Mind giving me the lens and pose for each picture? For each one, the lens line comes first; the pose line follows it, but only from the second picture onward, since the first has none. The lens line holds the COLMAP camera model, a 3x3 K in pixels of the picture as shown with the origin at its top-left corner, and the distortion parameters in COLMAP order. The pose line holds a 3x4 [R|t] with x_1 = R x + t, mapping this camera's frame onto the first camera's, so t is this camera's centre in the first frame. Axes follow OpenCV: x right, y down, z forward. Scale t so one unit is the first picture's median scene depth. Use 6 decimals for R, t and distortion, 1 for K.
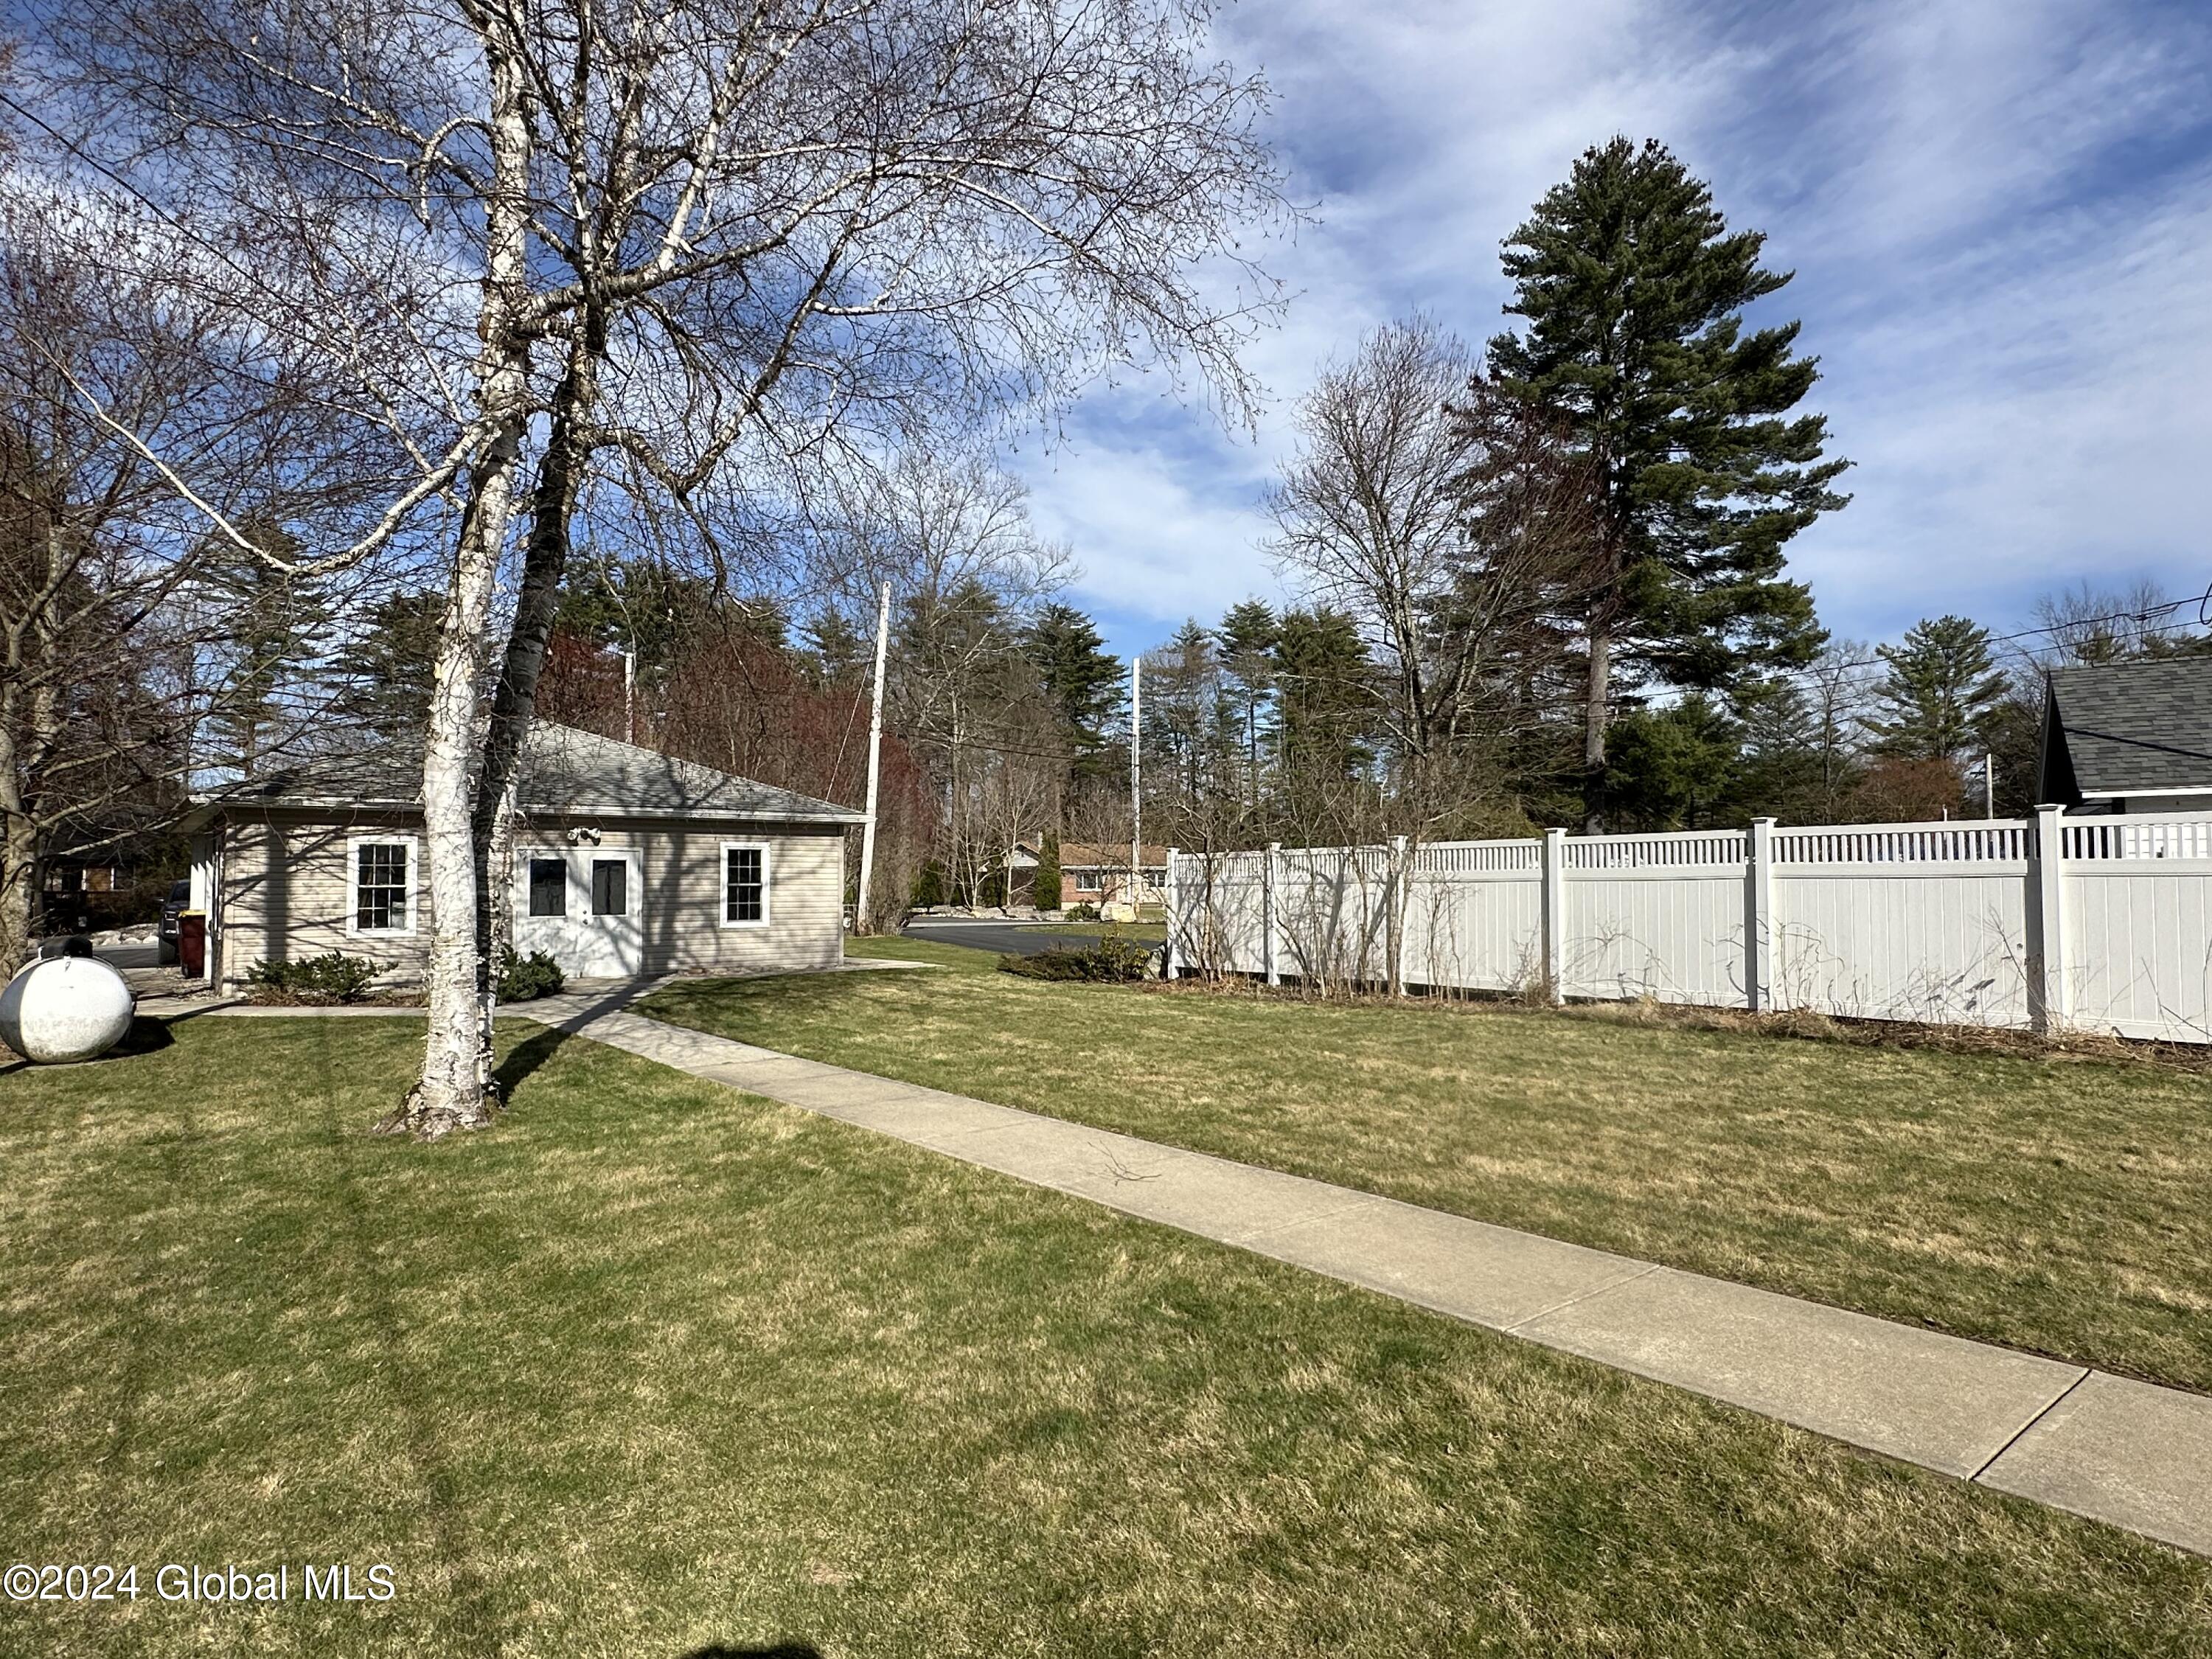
lens RADIAL K [[1233.8, 0, 1106.0], [0, 1233.8, 829.5], [0, 0, 1]] dist [0.004984, 0.000863]
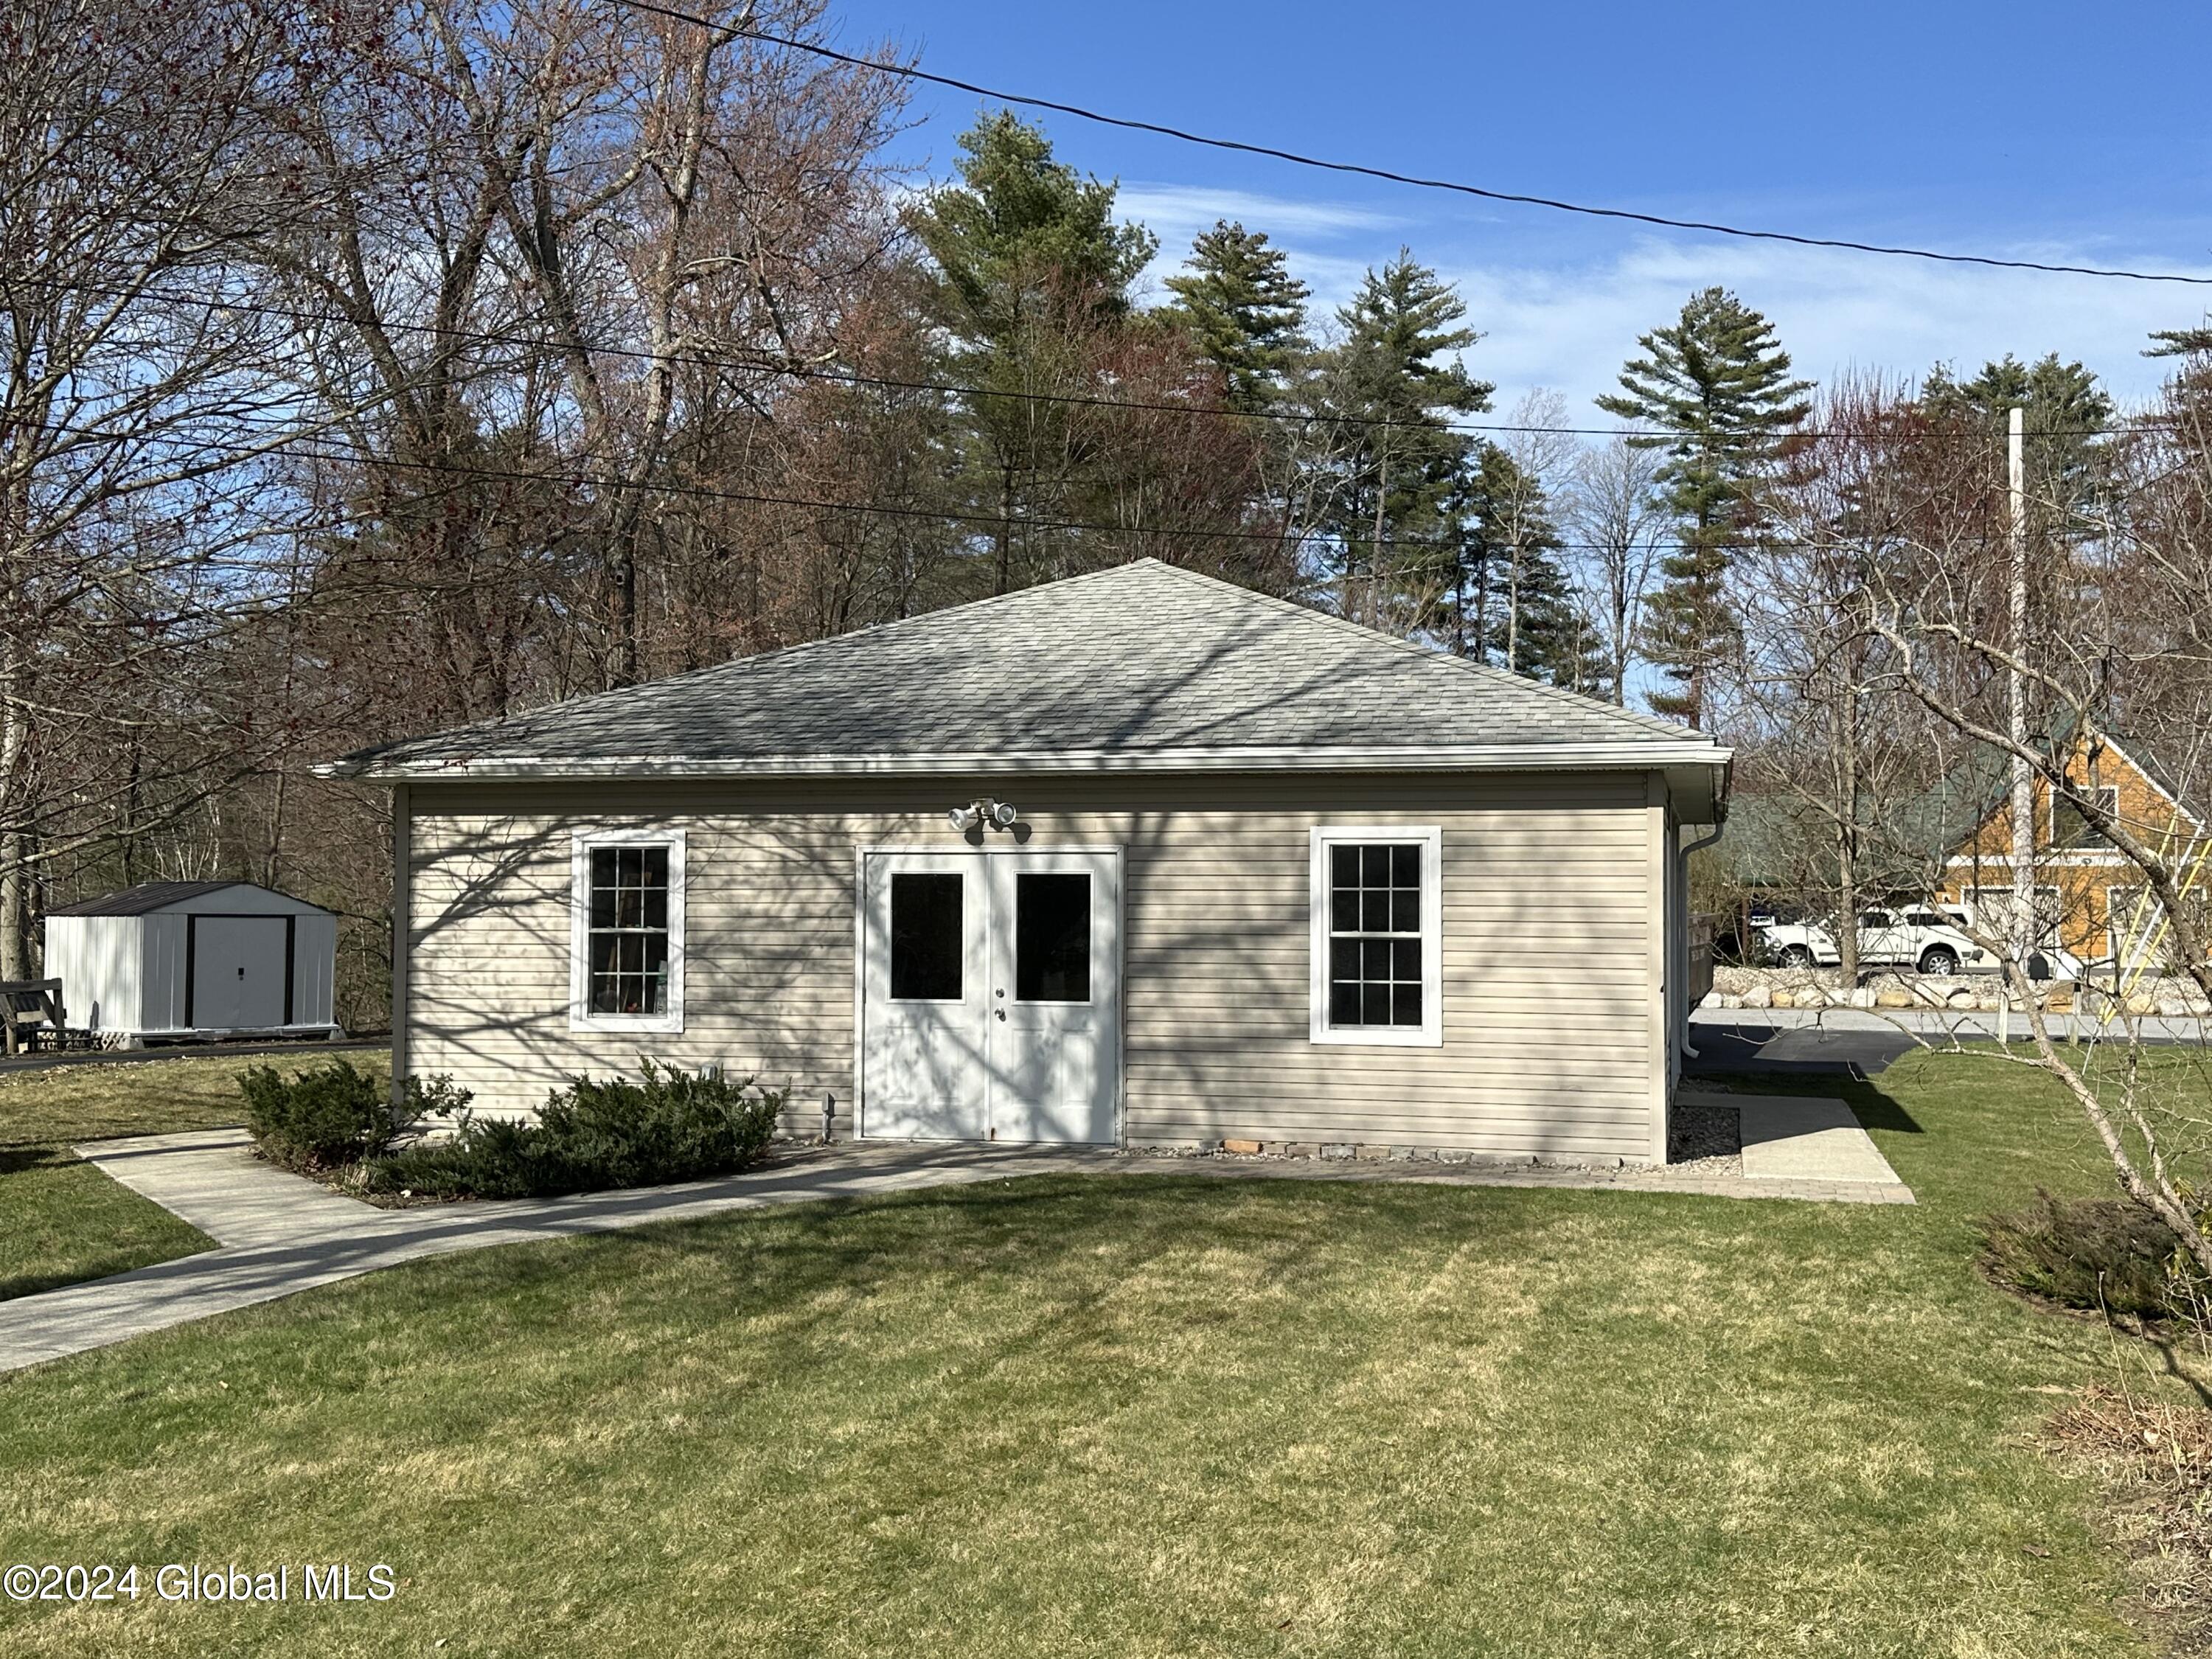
lens RADIAL K [[2289.4, 0, 1106.0], [0, 2289.4, 829.5], [0, 0, 1]] dist [0.210179, -0.543009]
pose [[0.587881, -0.020555, -0.808686, 0.108463], [0.029243, 0.999564, -0.004148, 0.005331], [0.808419, -0.021210, 0.588226, 0.222207]]
